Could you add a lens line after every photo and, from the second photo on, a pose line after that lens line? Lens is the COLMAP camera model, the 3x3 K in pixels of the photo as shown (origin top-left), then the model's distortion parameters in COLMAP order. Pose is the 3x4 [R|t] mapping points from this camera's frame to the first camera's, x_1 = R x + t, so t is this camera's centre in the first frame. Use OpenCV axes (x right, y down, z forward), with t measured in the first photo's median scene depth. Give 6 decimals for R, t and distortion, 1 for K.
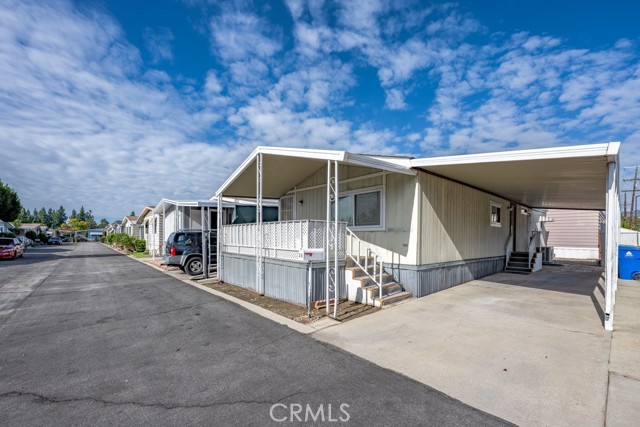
lens RADIAL K [[265.4, 0, 306.2], [0, 265.4, 234.7], [0, 0, 1]] dist [0.000813, -0.001032]
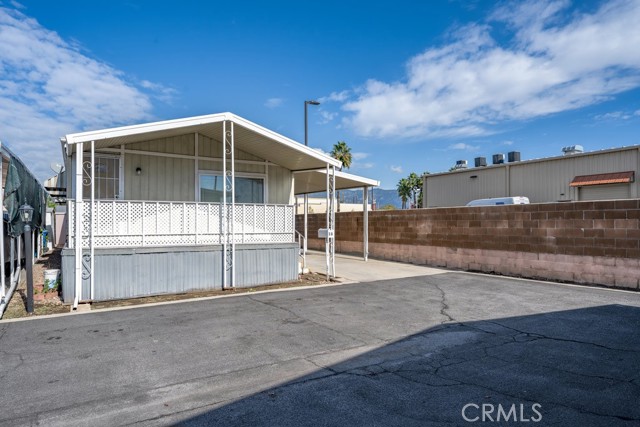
lens RADIAL K [[429.9, 0, 321.5], [0, 429.9, 214.4], [0, 0, 1]] dist [-0.012159, -0.000916]
pose [[0.130498, 0.004482, 0.991438, -1.491833], [-0.006239, 0.999974, -0.003699, -0.008394], [-0.991429, -0.005703, 0.130523, 0.529430]]
